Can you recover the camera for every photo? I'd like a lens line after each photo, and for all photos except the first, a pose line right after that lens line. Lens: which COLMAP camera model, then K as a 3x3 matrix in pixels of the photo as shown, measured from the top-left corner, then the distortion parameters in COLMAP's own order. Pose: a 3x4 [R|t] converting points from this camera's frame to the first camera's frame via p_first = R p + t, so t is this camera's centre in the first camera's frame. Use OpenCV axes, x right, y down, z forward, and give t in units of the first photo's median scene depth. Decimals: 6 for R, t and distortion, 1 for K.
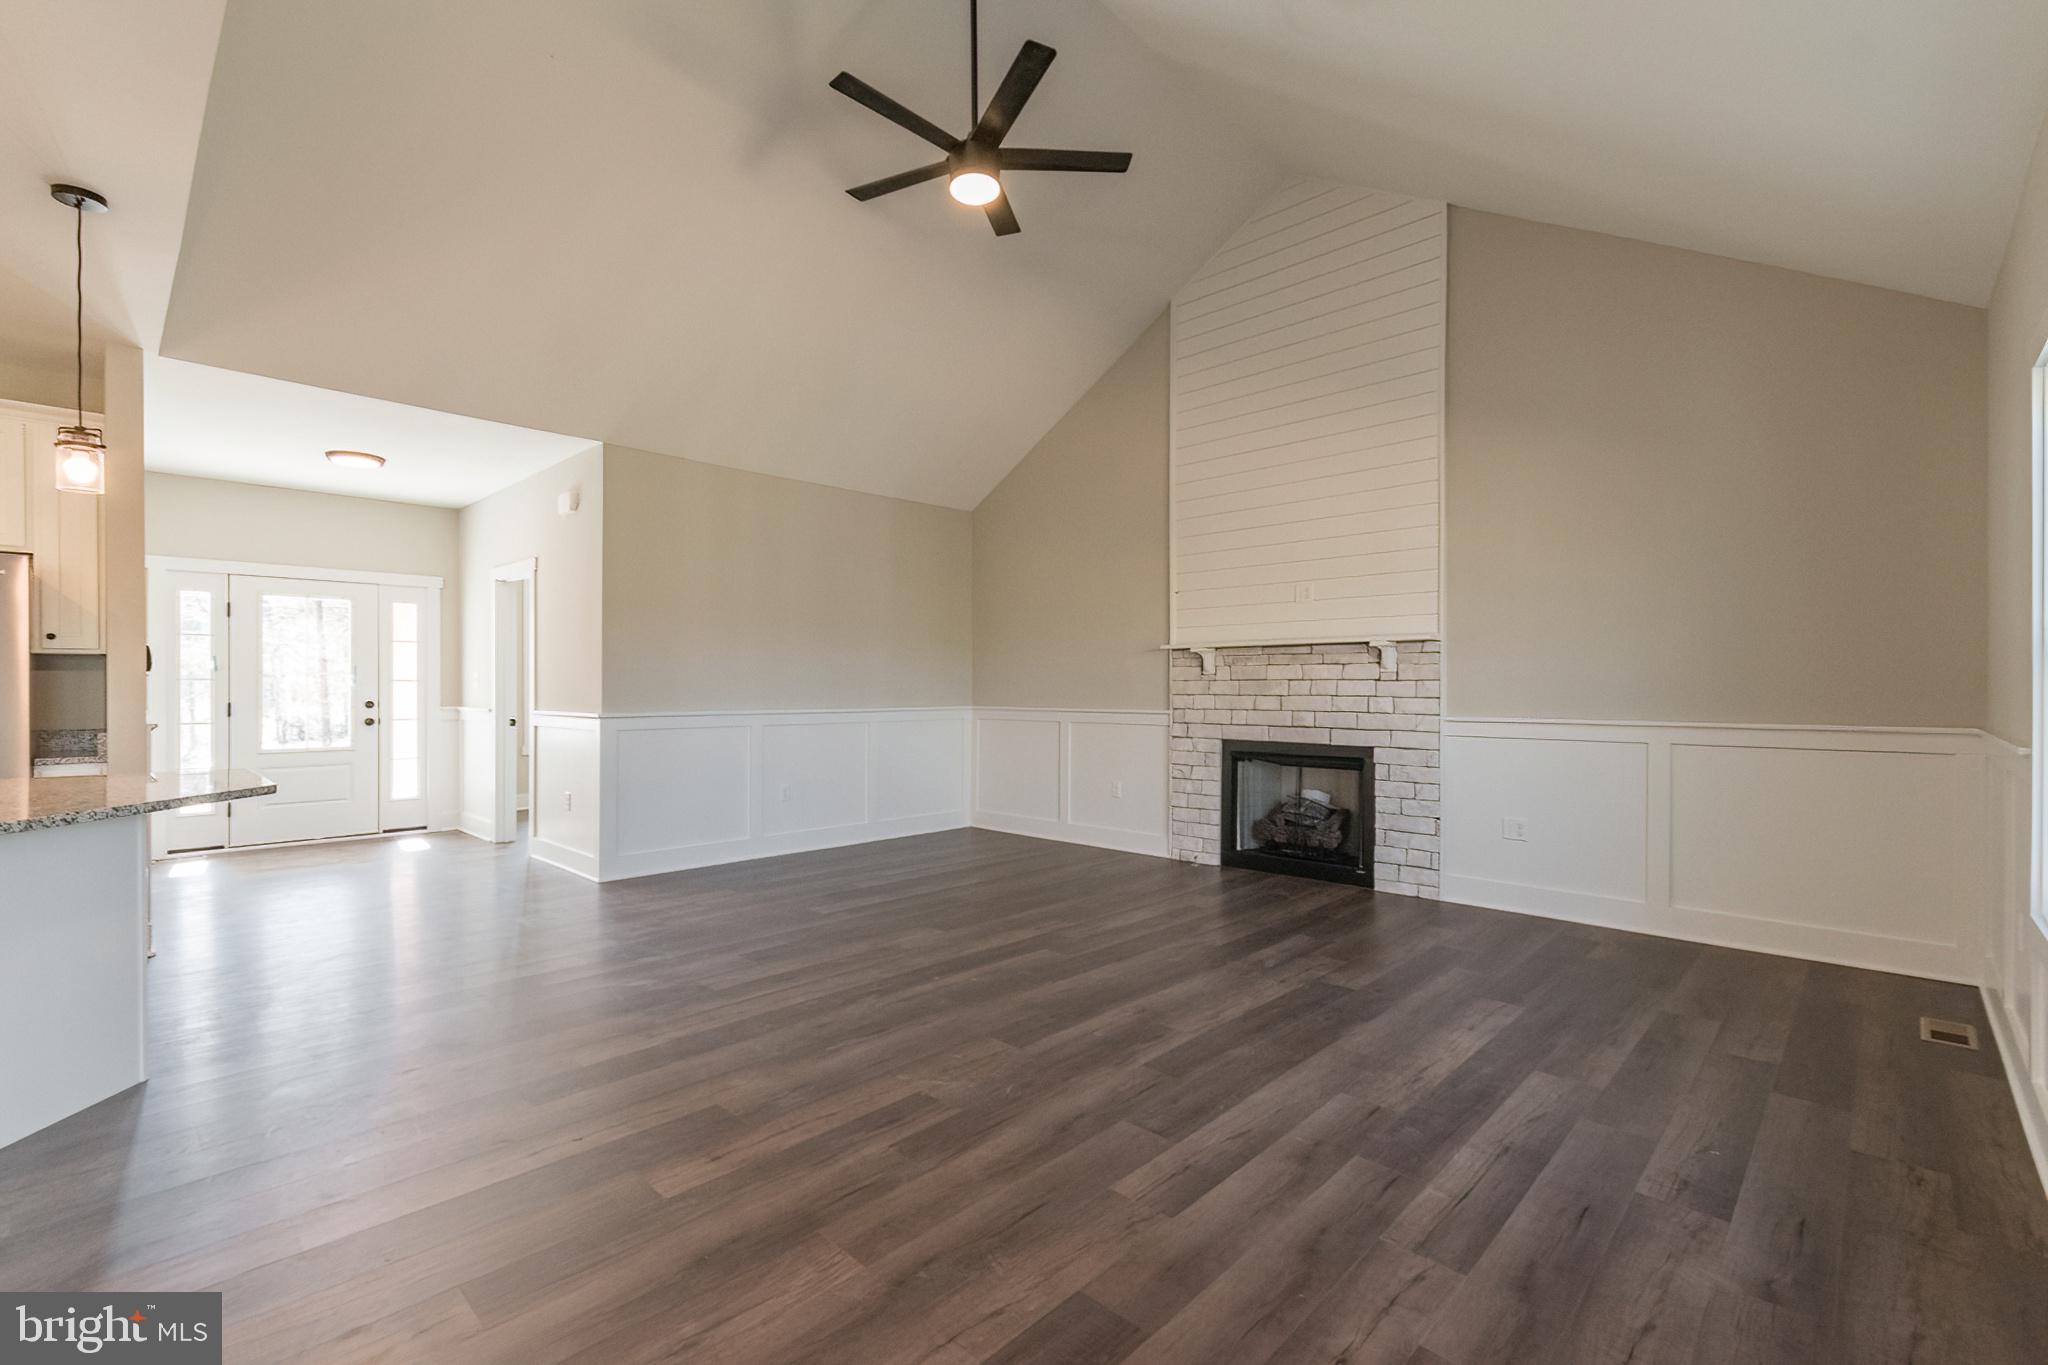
lens RADIAL K [[893.0, 0, 1019.8], [0, 893.0, 685.0], [0, 0, 1]] dist [0.007574, 0.001025]
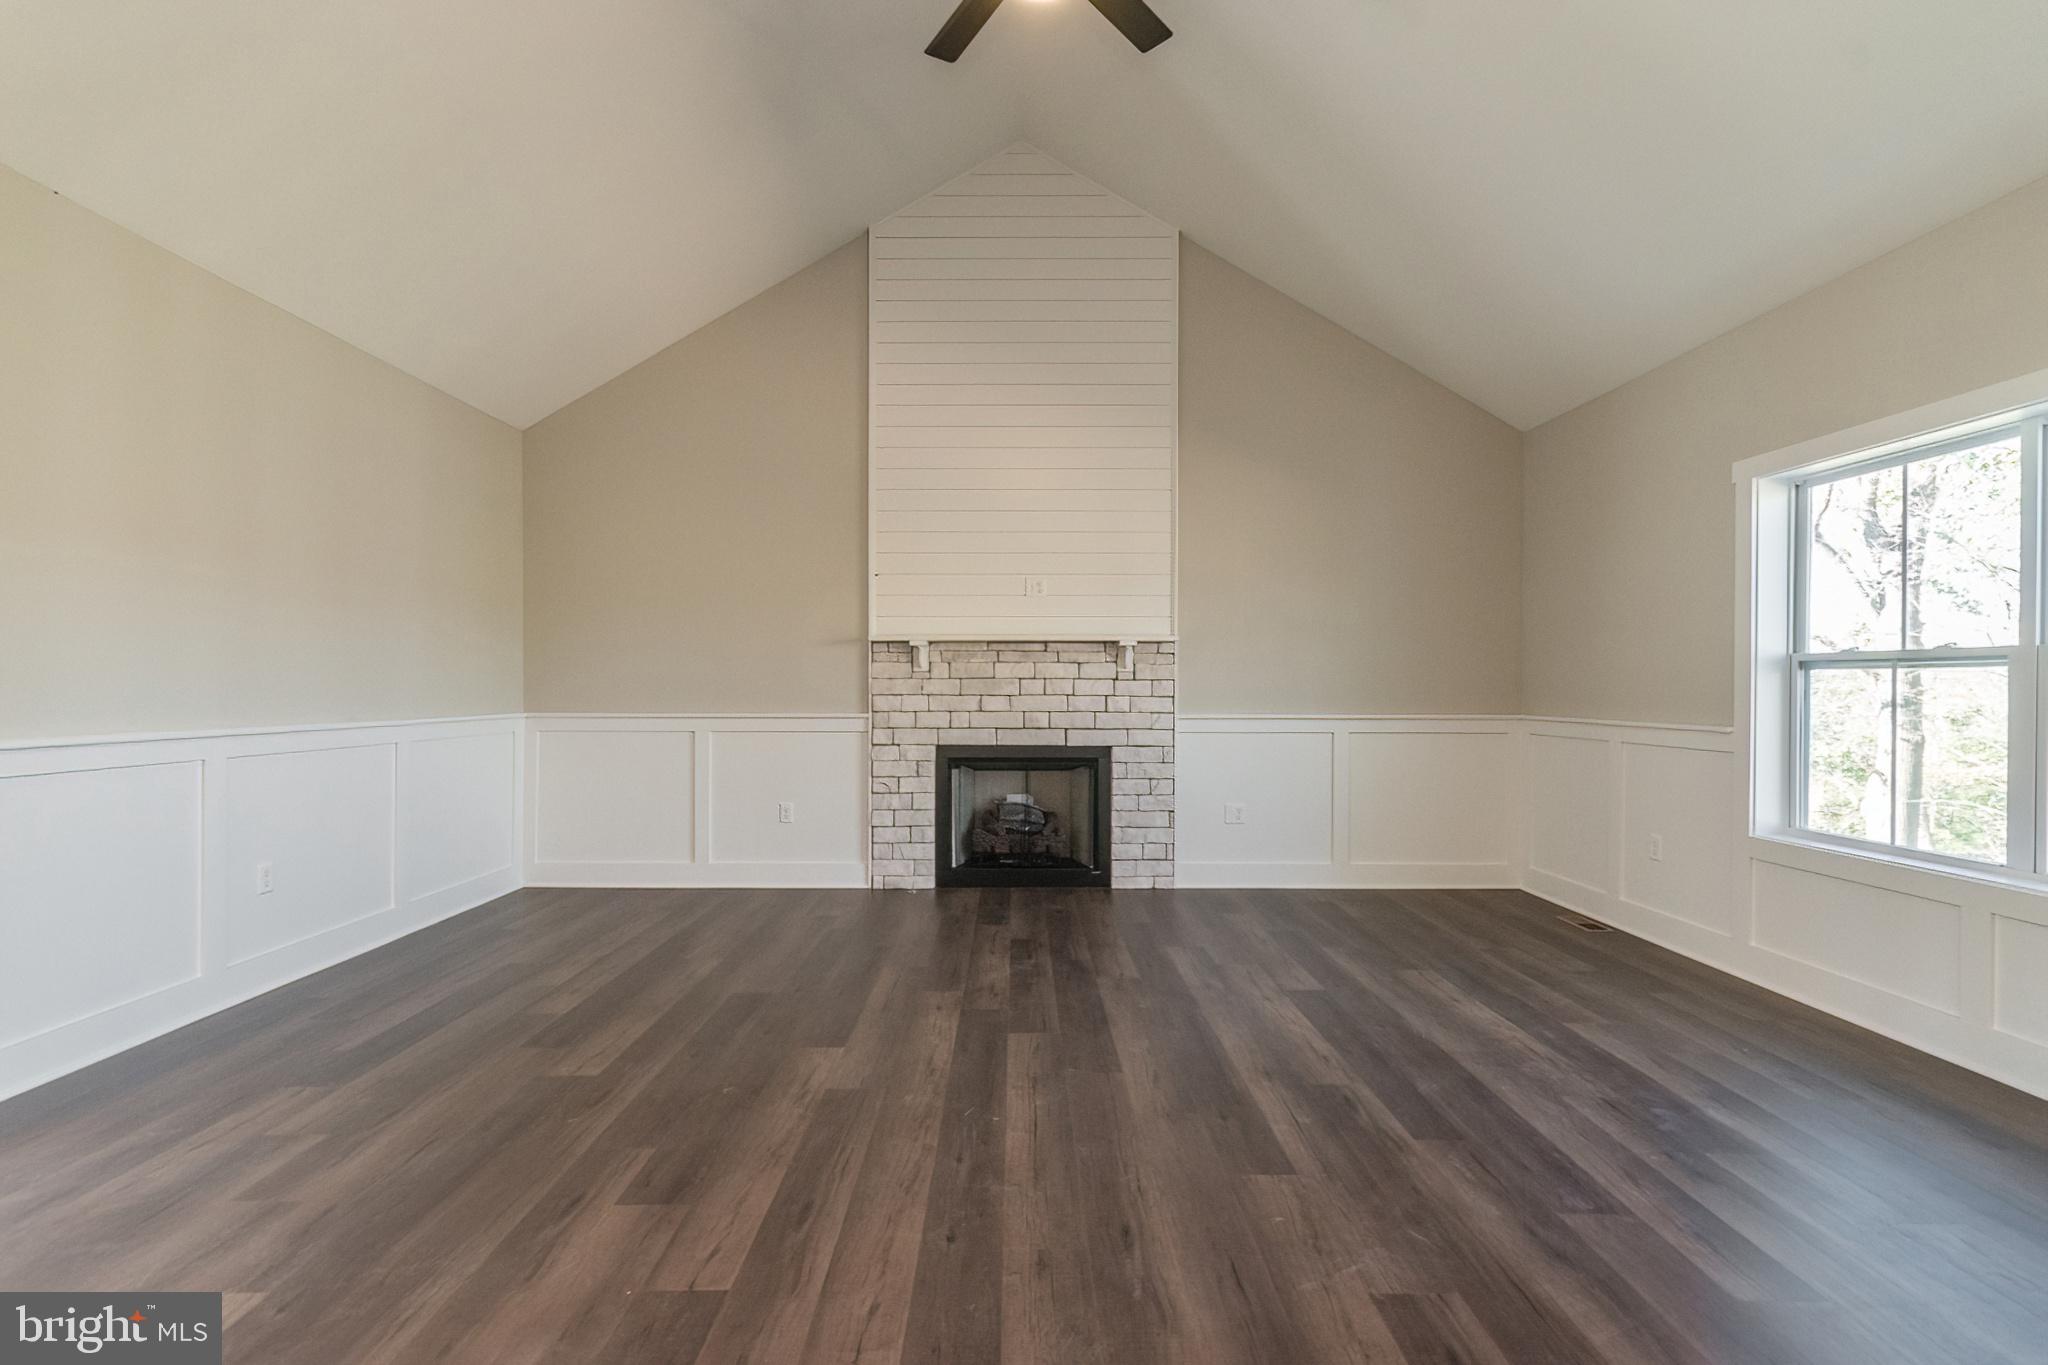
lens RADIAL K [[893.0, 0, 1018.6], [0, 893.0, 691.4], [0, 0, 1]] dist [0.007574, 0.001025]
pose [[0.720937, -0.001119, 0.693000, -0.371670], [-0.003918, 0.999976, 0.005691, 0.002467], [-0.692990, -0.006818, 0.720915, 0.345252]]
